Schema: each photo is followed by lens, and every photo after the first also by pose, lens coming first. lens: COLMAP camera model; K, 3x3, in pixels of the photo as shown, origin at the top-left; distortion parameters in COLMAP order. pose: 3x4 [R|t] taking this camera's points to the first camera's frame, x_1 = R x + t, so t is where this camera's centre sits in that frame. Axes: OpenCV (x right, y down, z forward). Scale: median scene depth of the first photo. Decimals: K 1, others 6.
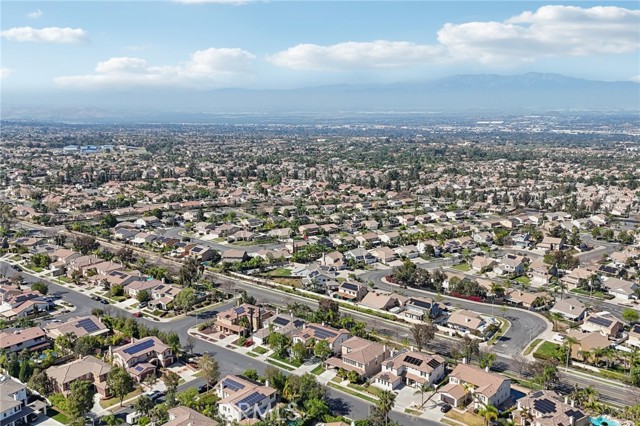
lens RADIAL K [[562.3, 0, 322.6], [0, 562.3, 201.0], [0, 0, 1]] dist [0.118671, -0.205342]
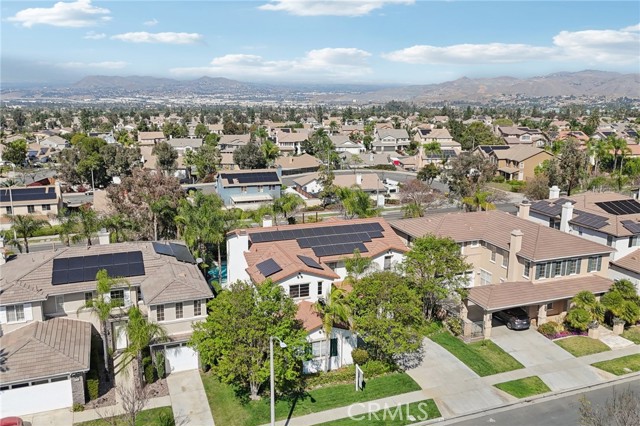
lens RADIAL K [[562.3, 0, 322.6], [0, 562.3, 201.0], [0, 0, 1]] dist [0.118671, -0.205342]
pose [[0.509283, -0.175701, 0.842473, -0.195160], [0.139937, 0.982816, 0.120376, 0.169927], [-0.849146, 0.056587, 0.525118, 0.795494]]
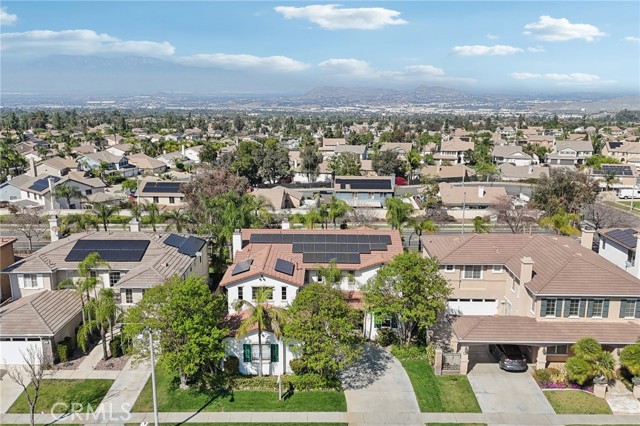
lens RADIAL K [[557.2, 0, 321.5], [0, 557.2, 208.4], [0, 0, 1]] dist [0.100523, -0.149456]
pose [[0.789484, -0.126691, 0.600554, -0.136821], [0.102575, 0.991938, 0.074411, 0.181114], [-0.605140, 0.002856, 0.796114, 0.737014]]
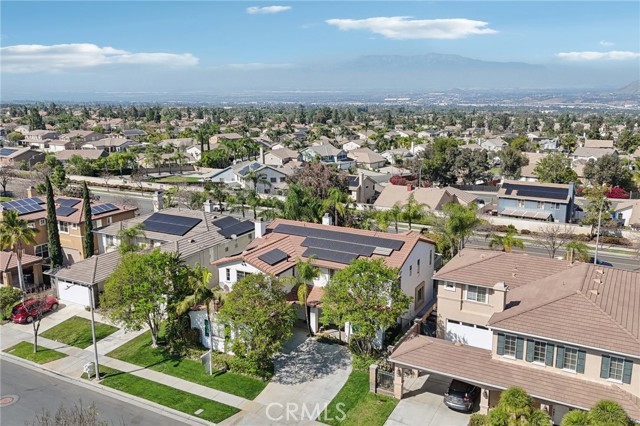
lens RADIAL K [[567.9, 0, 320.0], [0, 567.9, 213.0], [0, 0, 1]] dist [0.109661, -0.164502]
pose [[0.987350, -0.038515, 0.153805, -0.041689], [0.031071, 0.998240, 0.050513, 0.189435], [-0.155480, -0.045095, 0.986809, 0.693213]]
